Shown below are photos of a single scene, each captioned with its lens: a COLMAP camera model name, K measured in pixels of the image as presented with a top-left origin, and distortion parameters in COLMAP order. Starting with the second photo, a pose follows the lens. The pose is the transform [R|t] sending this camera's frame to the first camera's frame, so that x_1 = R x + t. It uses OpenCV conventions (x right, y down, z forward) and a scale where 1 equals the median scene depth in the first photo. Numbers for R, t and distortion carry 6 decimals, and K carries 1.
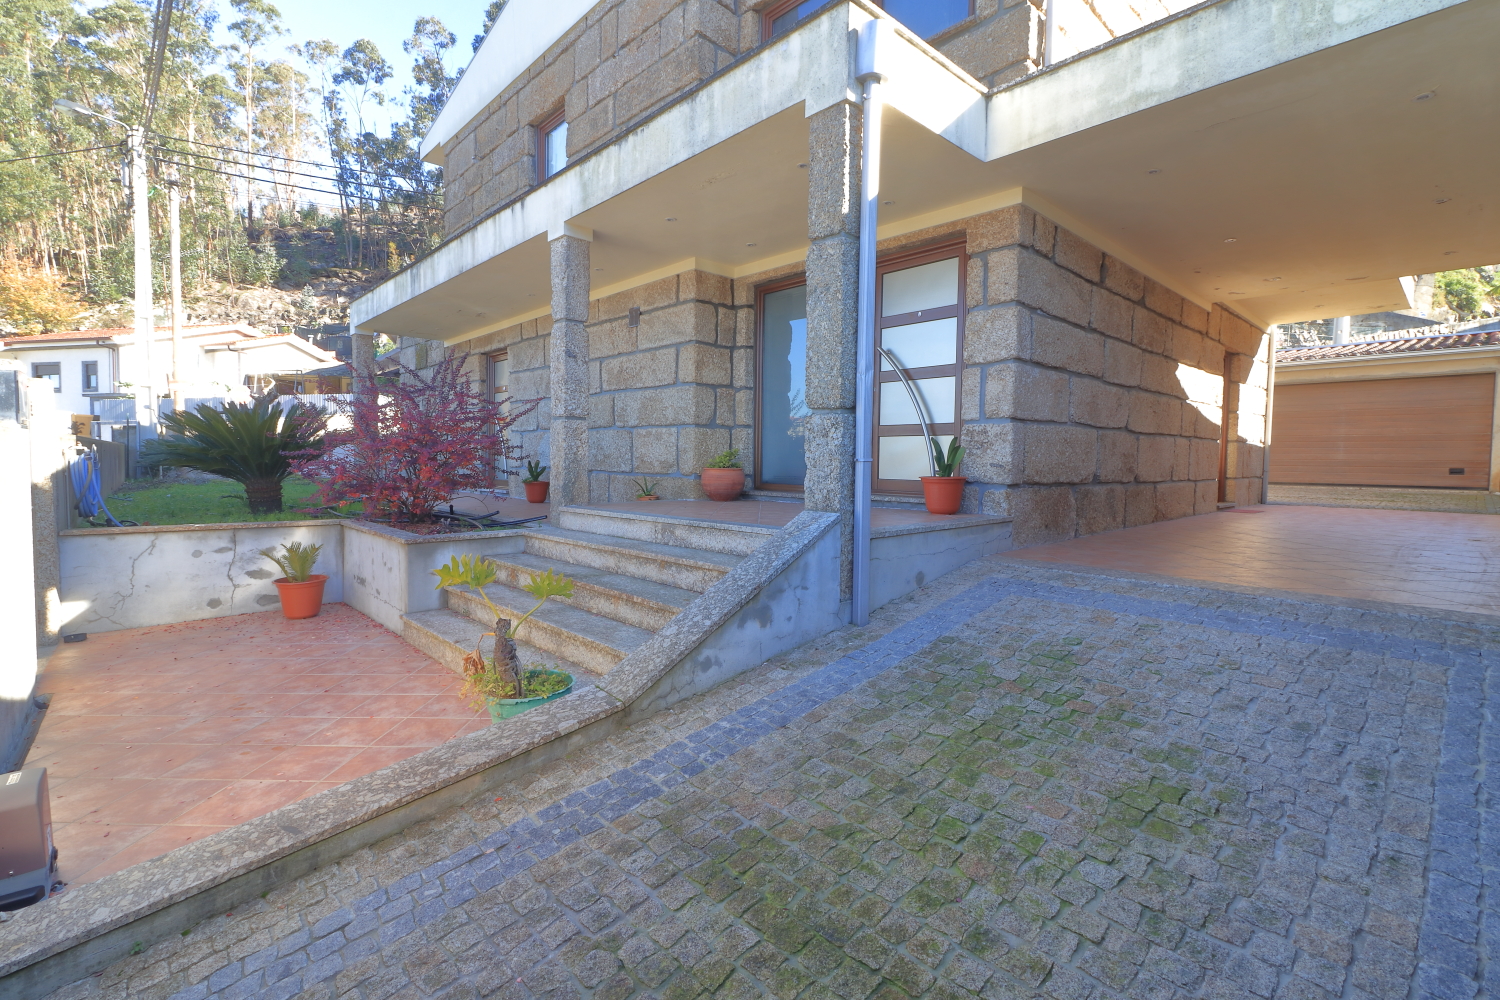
lens RADIAL K [[681.6, 0, 747.1], [0, 681.6, 499.0], [0, 0, 1]] dist [0.001337, -0.000608]
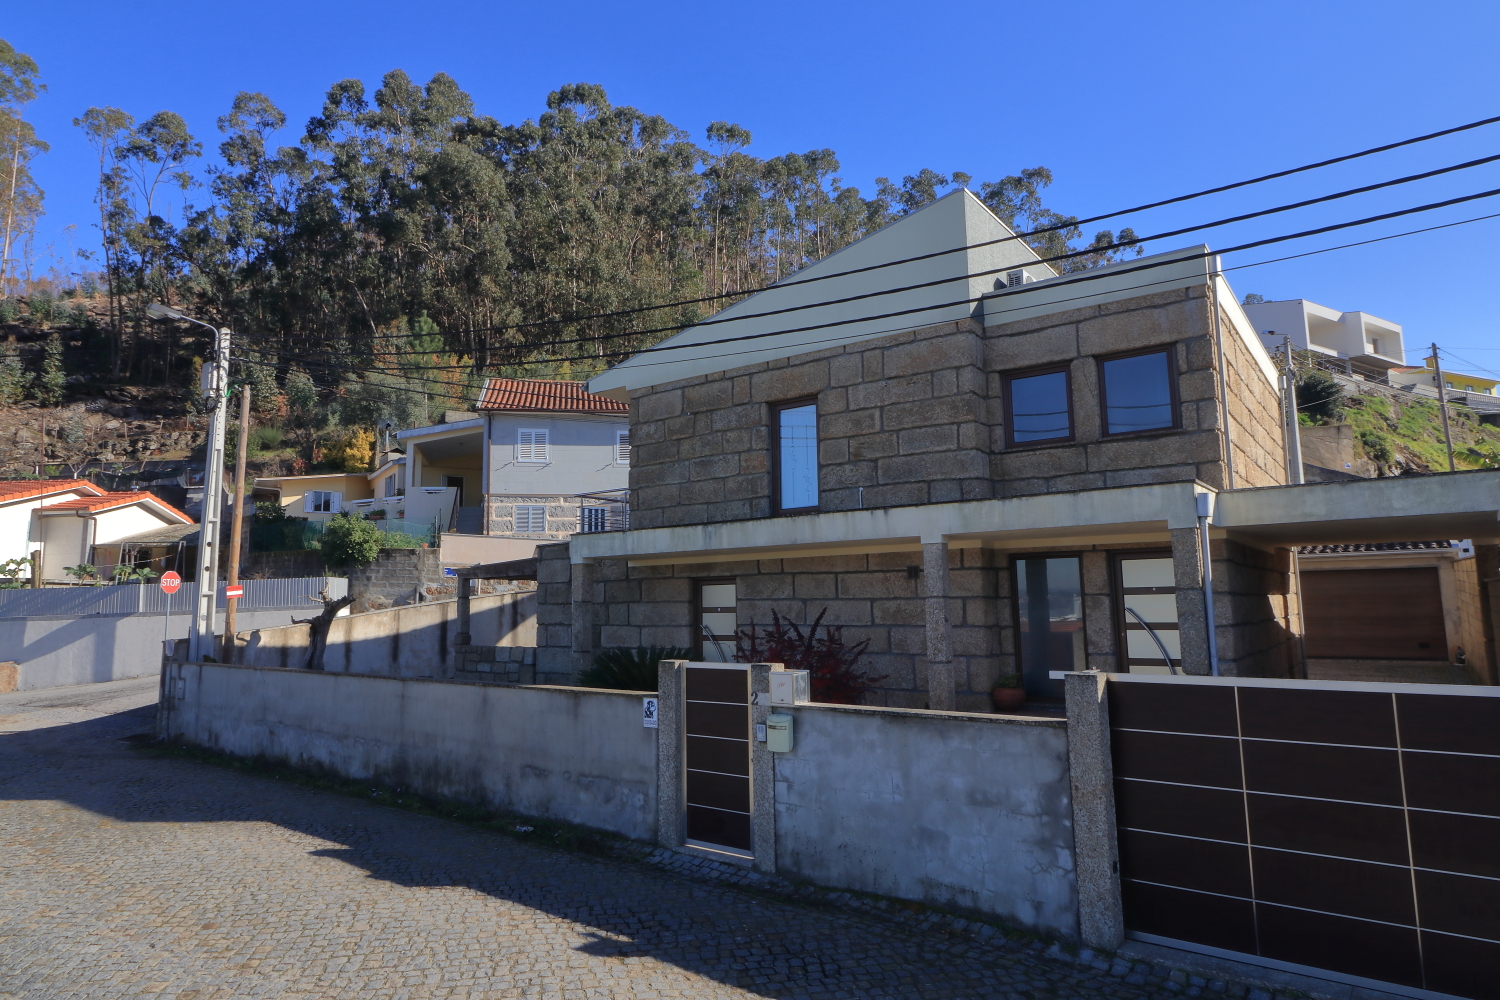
lens RADIAL K [[894.5, 0, 751.9], [0, 894.5, 493.6], [0, 0, 1]] dist [0.000998, 0.000193]
pose [[0.981511, -0.001468, 0.191398, -0.433522], [0.036947, 0.982617, -0.181932, -0.058251], [-0.187804, 0.185640, 0.964504, -0.358816]]
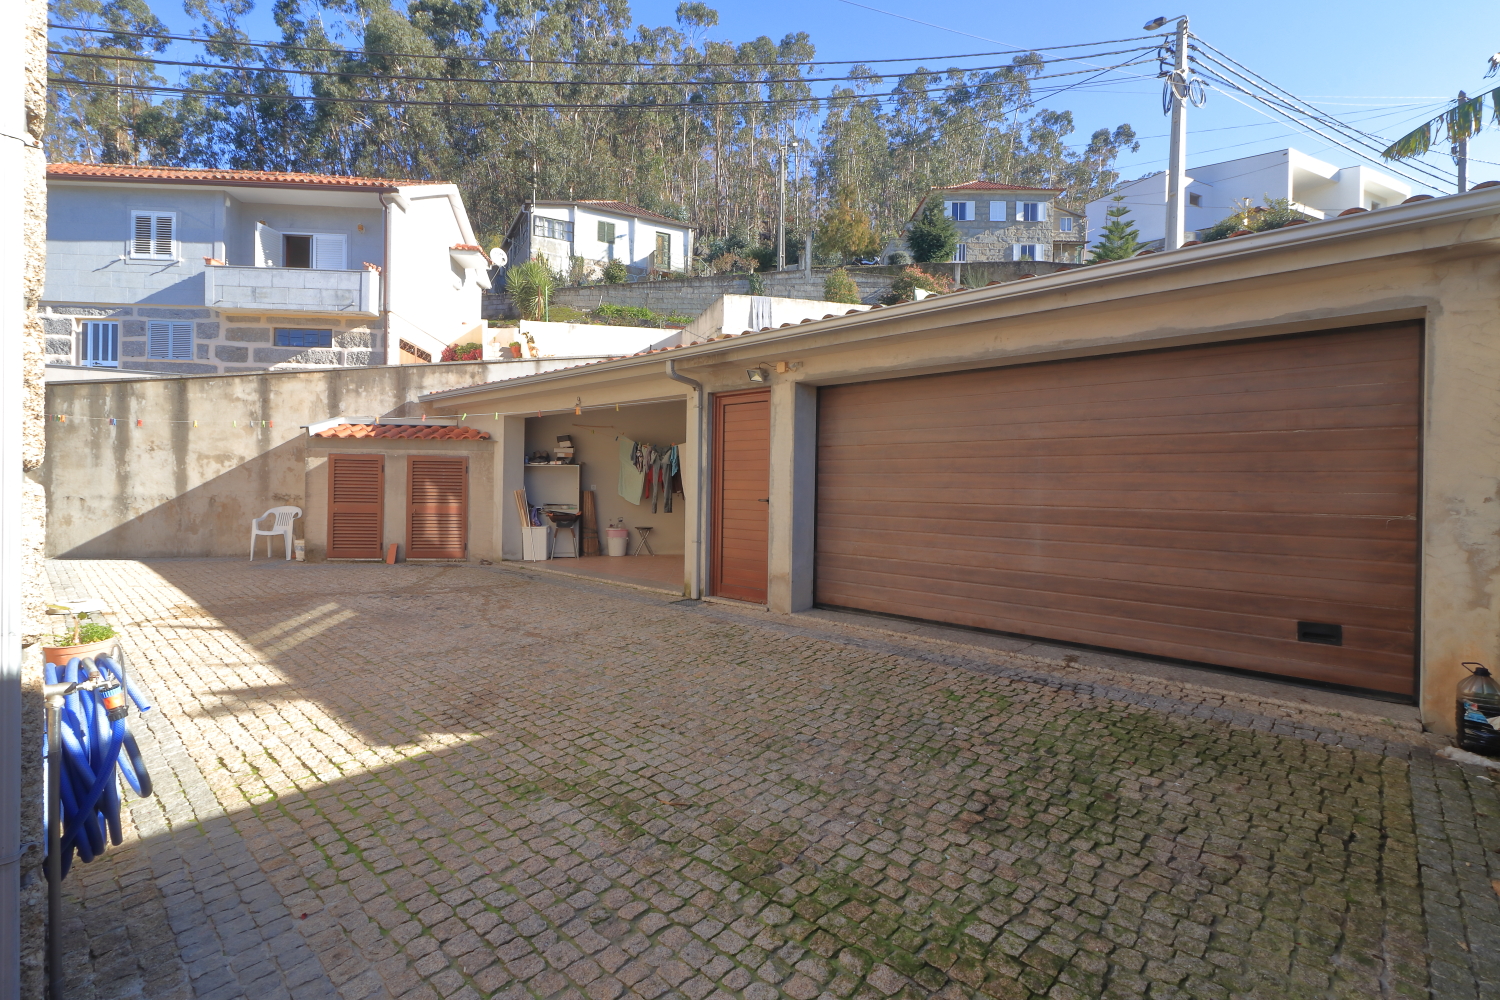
lens RADIAL K [[681.6, 0, 747.5], [0, 681.6, 498.3], [0, 0, 1]] dist [0.001337, -0.000608]
pose [[0.997470, 0.002565, 0.071046, 0.717573], [0.000437, 0.999109, -0.042208, -0.085582], [-0.071091, 0.042133, 0.996580, 0.667868]]
